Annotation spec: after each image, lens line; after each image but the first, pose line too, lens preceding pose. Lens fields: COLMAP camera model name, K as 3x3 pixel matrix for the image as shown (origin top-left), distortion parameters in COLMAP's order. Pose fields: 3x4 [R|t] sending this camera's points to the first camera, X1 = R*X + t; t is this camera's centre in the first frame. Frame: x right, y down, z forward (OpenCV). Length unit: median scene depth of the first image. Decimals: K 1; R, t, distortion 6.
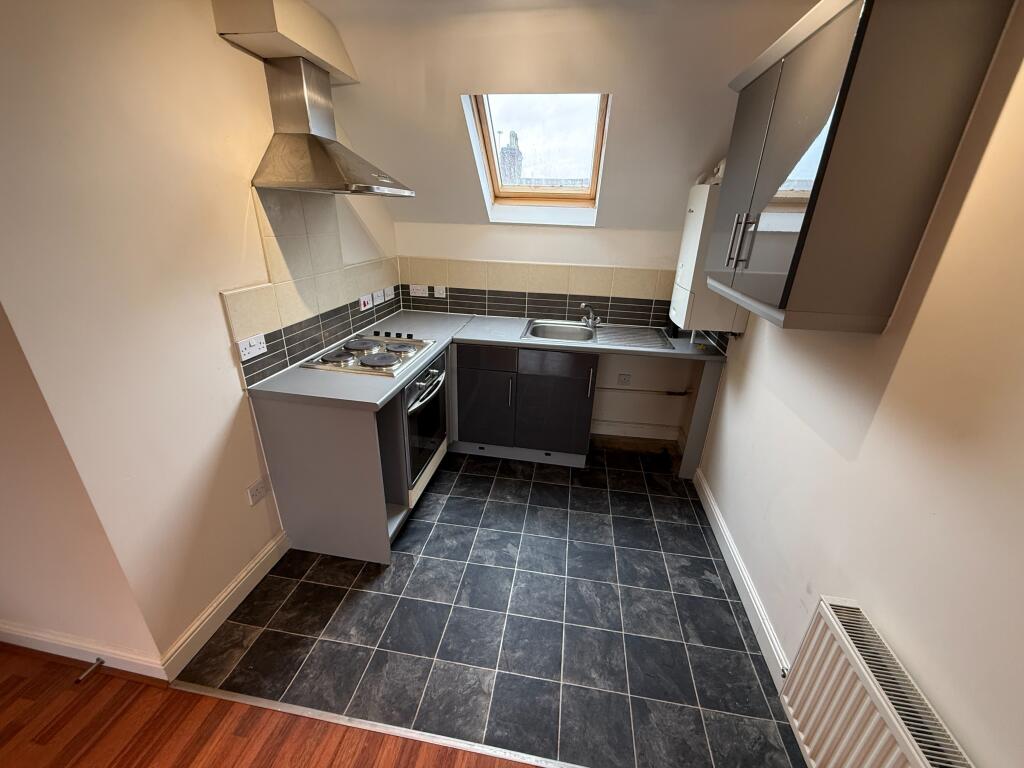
lens RADIAL K [[406.0, 0, 513.1], [0, 406.0, 384.8], [0, 0, 1]] dist [-0.004670, 0.001404]
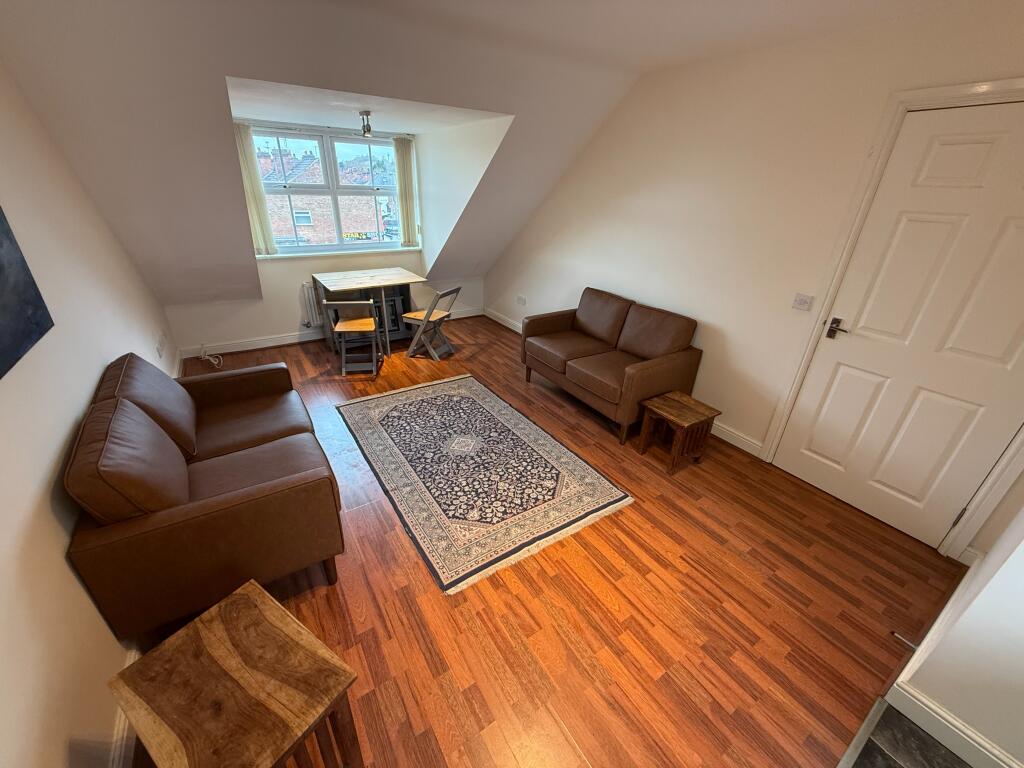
lens RADIAL K [[406.0, 0, 509.3], [0, 406.0, 384.5], [0, 0, 1]] dist [-0.004670, 0.001404]
pose [[-0.733678, 0.254440, -0.630062, 0.186706], [-0.311205, 0.698458, 0.644444, -0.111909], [0.604044, 0.668893, -0.433260, 0.266311]]
